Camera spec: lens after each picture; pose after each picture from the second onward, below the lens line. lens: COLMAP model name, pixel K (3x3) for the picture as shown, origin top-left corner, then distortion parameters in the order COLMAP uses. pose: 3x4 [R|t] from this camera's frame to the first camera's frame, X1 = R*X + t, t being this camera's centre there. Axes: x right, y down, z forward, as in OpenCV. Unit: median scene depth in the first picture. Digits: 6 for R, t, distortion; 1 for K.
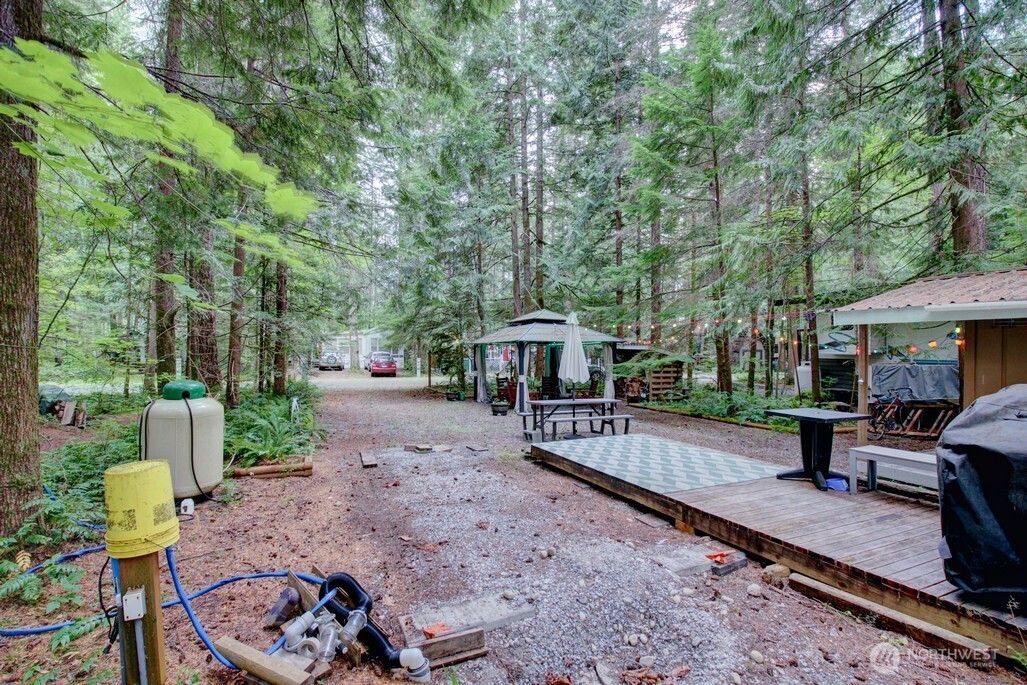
lens RADIAL K [[479.6, 0, 512.1], [0, 479.6, 352.9], [0, 0, 1]] dist [0.001838, -0.021807]
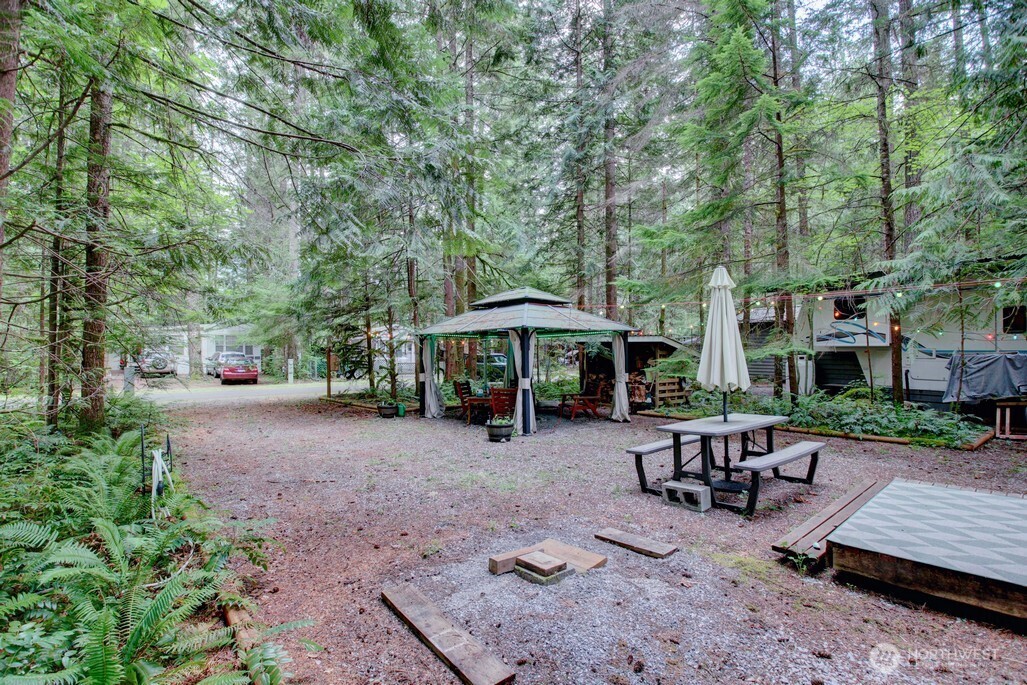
lens RADIAL K [[479.6, 0, 512.1], [0, 479.6, 352.9], [0, 0, 1]] dist [0.001838, -0.021807]
pose [[0.956603, -0.009765, 0.291230, -0.167860], [0.010028, 0.999950, 0.000588, 0.008558], [-0.291221, 0.002358, 0.956653, 0.314243]]
